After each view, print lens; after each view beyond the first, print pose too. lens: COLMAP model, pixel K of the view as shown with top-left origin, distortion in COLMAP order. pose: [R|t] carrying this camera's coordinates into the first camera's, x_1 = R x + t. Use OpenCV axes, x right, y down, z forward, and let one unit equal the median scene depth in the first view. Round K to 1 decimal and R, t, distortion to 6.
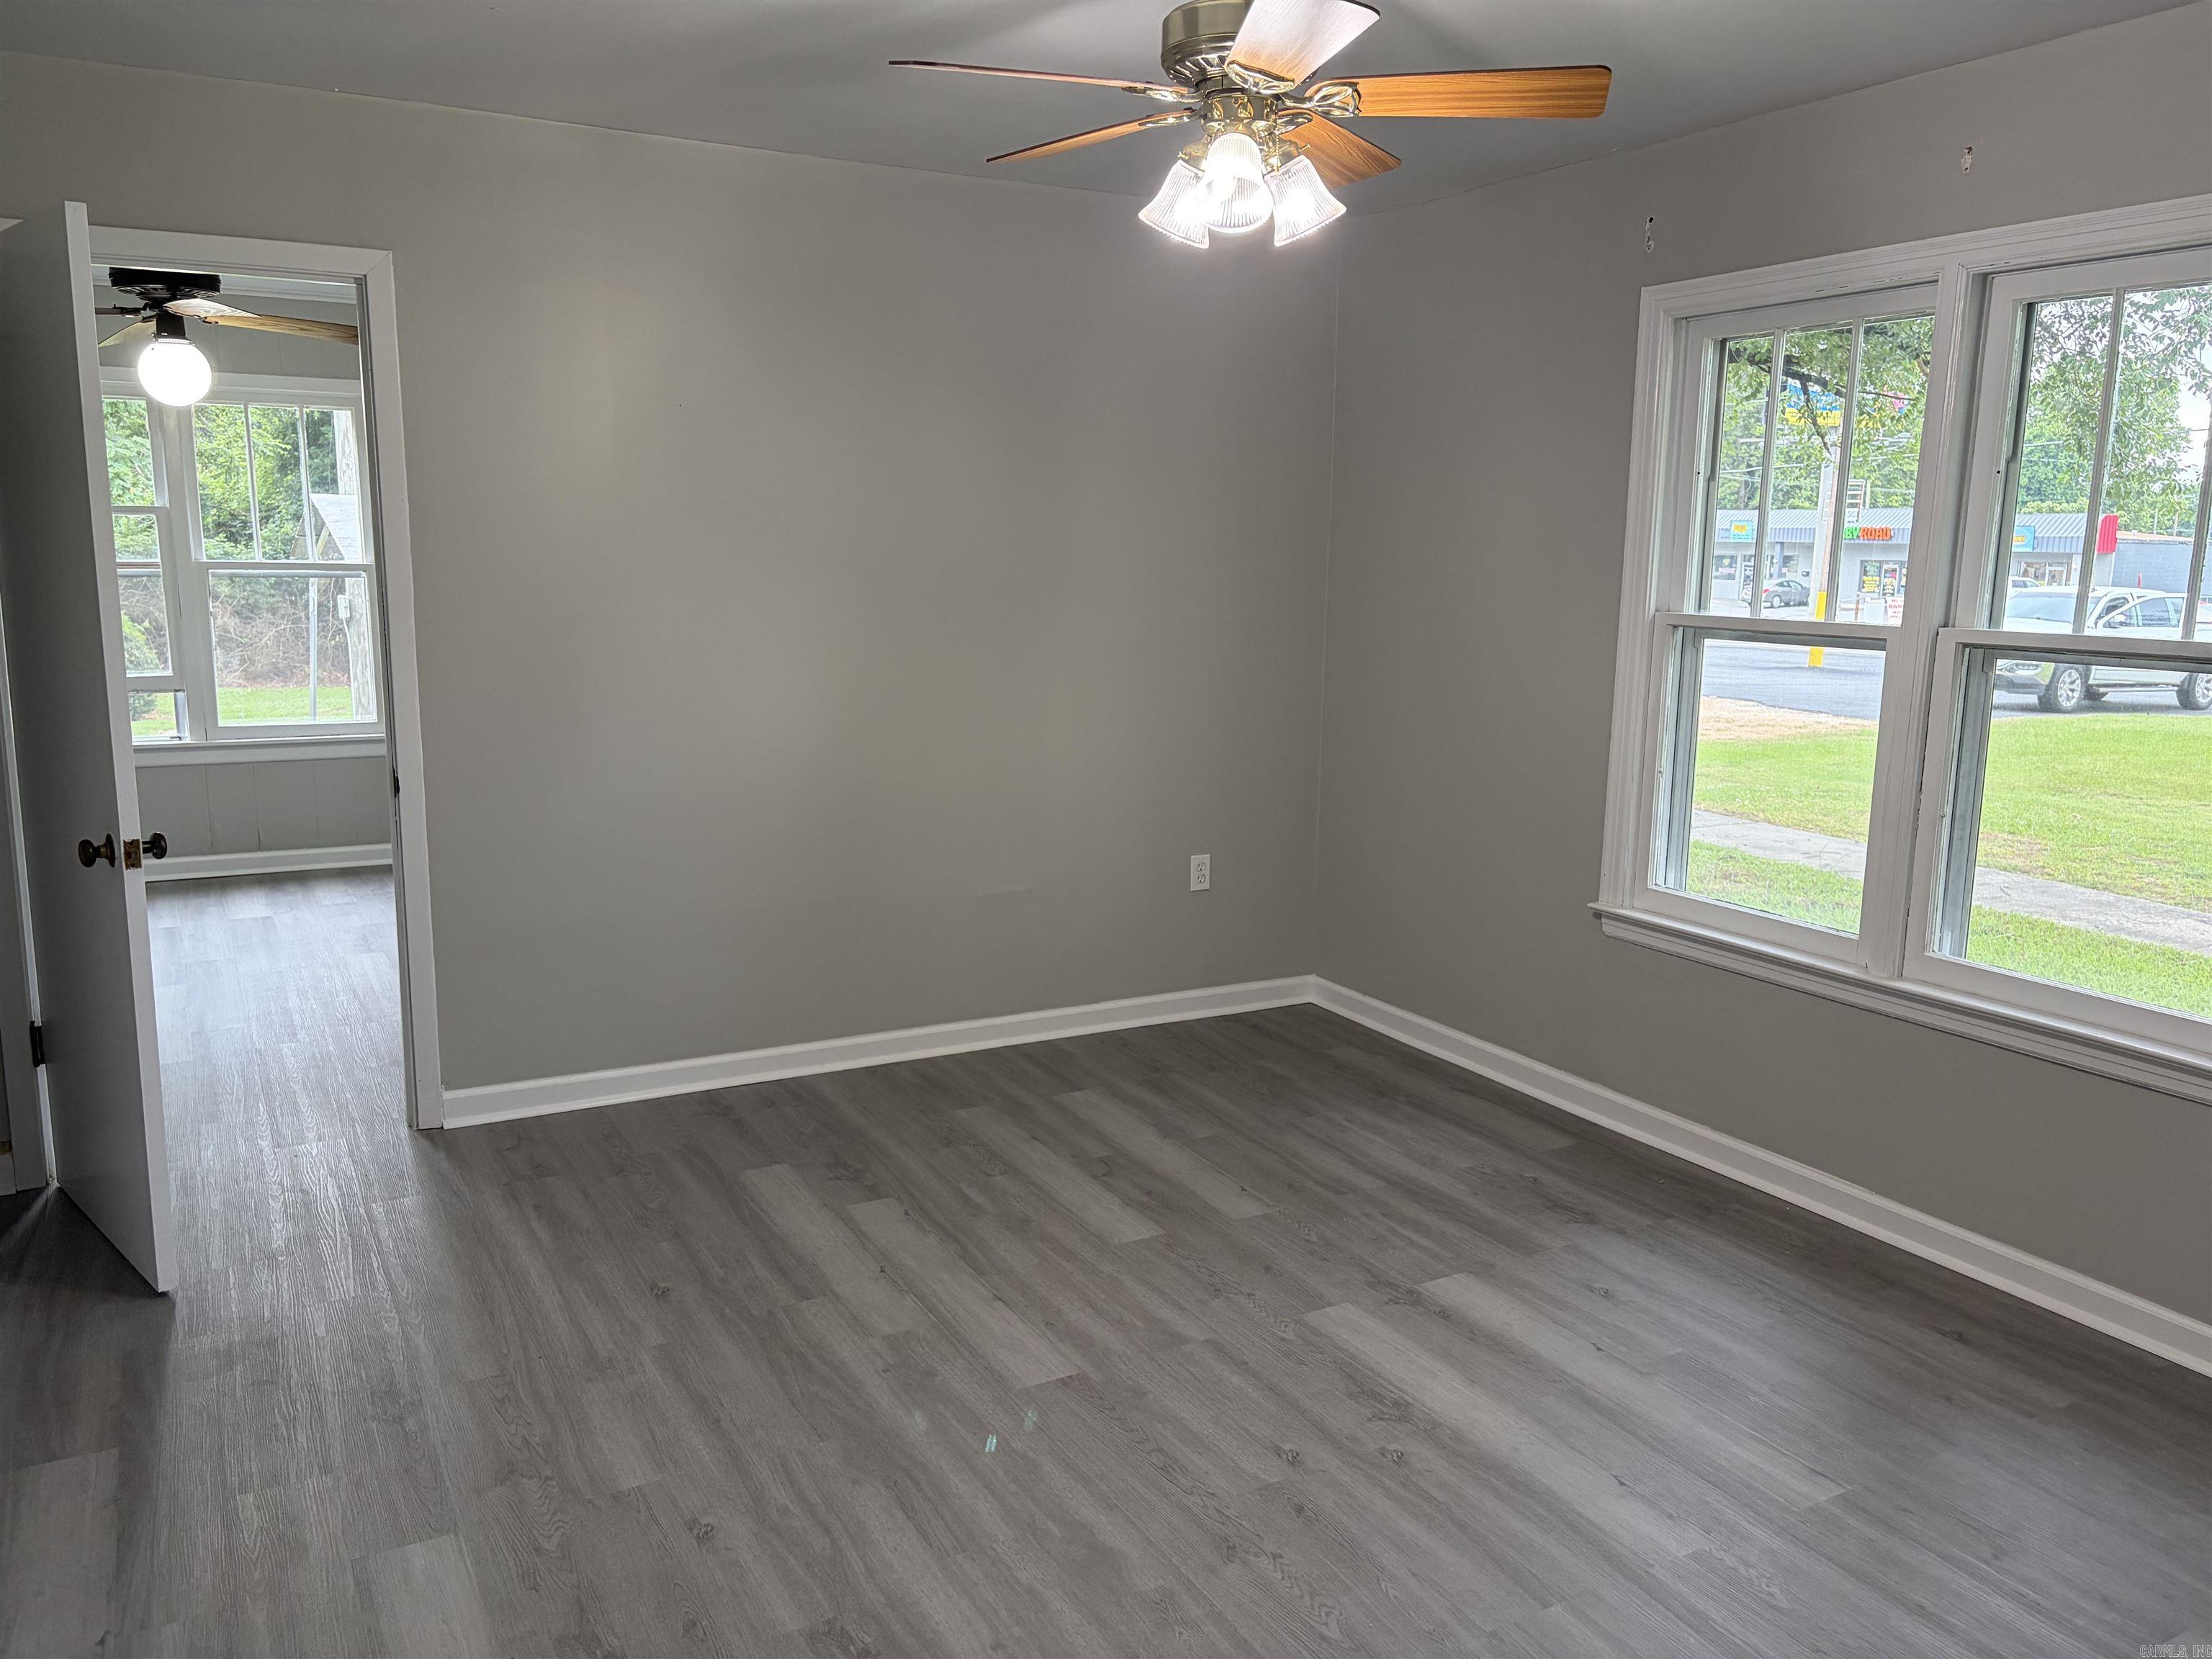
lens RADIAL K [[1624.5, 0, 1146.5], [0, 1624.5, 825.2], [0, 0, 1]] dist [0.001604, -0.002367]
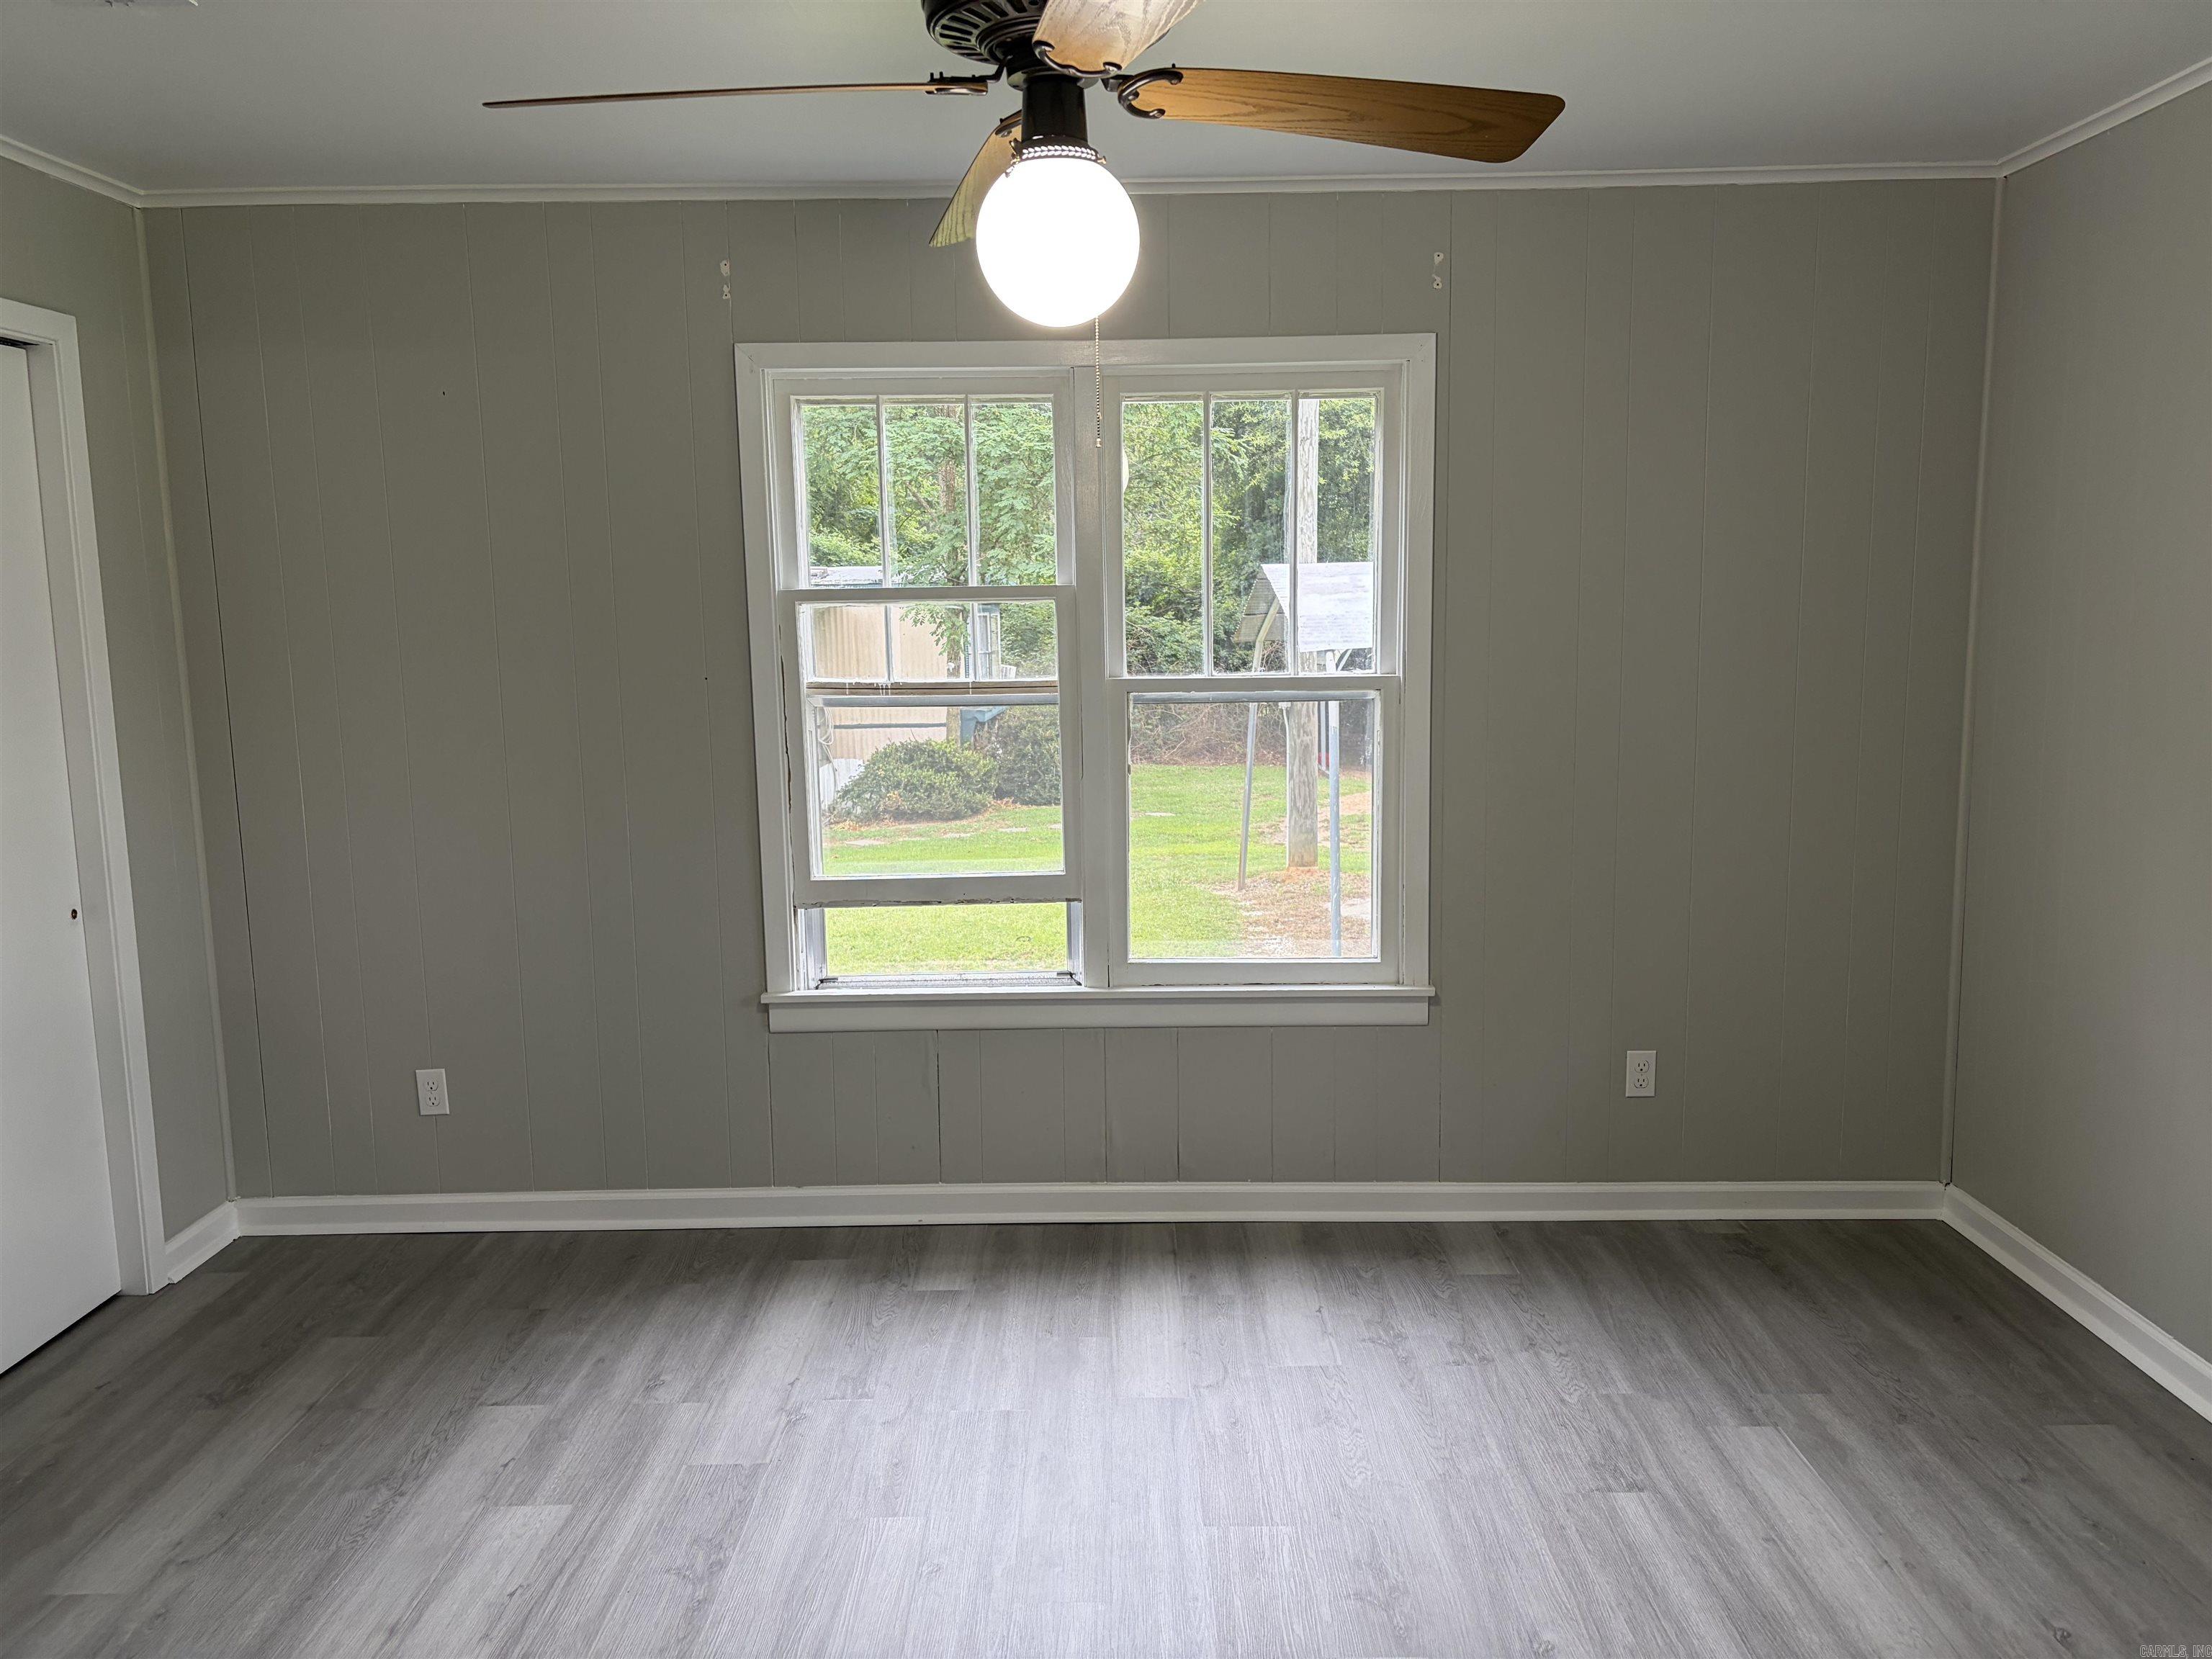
lens RADIAL K [[1624.5, 0, 1146.5], [0, 1624.5, 825.2], [0, 0, 1]] dist [0.001604, -0.002367]
pose [[0.863934, 0.042249, -0.501830, -0.259455], [-0.060950, 0.997922, -0.020915, -0.090583], [0.499903, 0.048656, 0.864714, 0.467690]]
